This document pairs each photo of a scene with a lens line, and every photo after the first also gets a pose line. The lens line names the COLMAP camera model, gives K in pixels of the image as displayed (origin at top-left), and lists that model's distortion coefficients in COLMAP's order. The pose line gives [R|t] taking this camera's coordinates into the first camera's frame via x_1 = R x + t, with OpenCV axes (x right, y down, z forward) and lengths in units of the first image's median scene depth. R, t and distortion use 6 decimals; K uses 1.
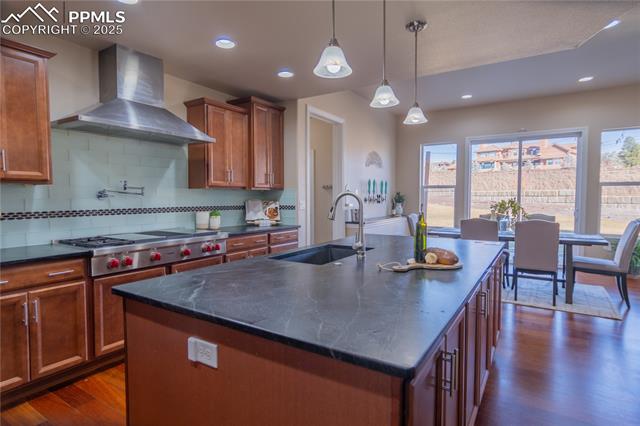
lens RADIAL K [[340.1, 0, 321.1], [0, 340.1, 212.2], [0, 0, 1]] dist [0.001970, 0.000350]
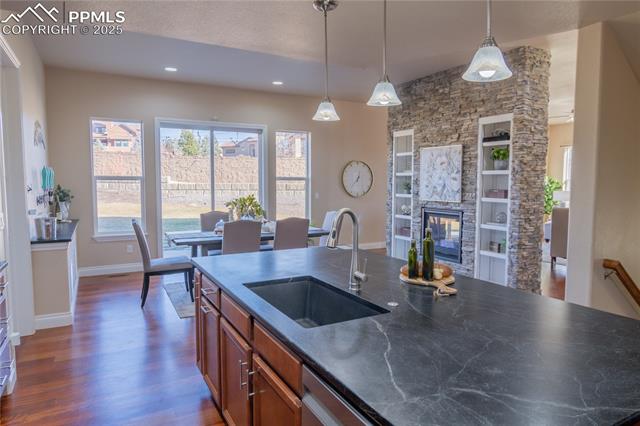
lens RADIAL K [[407.7, 0, 320.4], [0, 407.7, 211.4], [0, 0, 1]] dist [-0.000328, 0.001101]
pose [[0.482896, -0.064590, 0.873292, -0.241295], [0.040388, 0.997858, 0.051470, -0.031993], [-0.874746, 0.010416, 0.484470, 0.191638]]
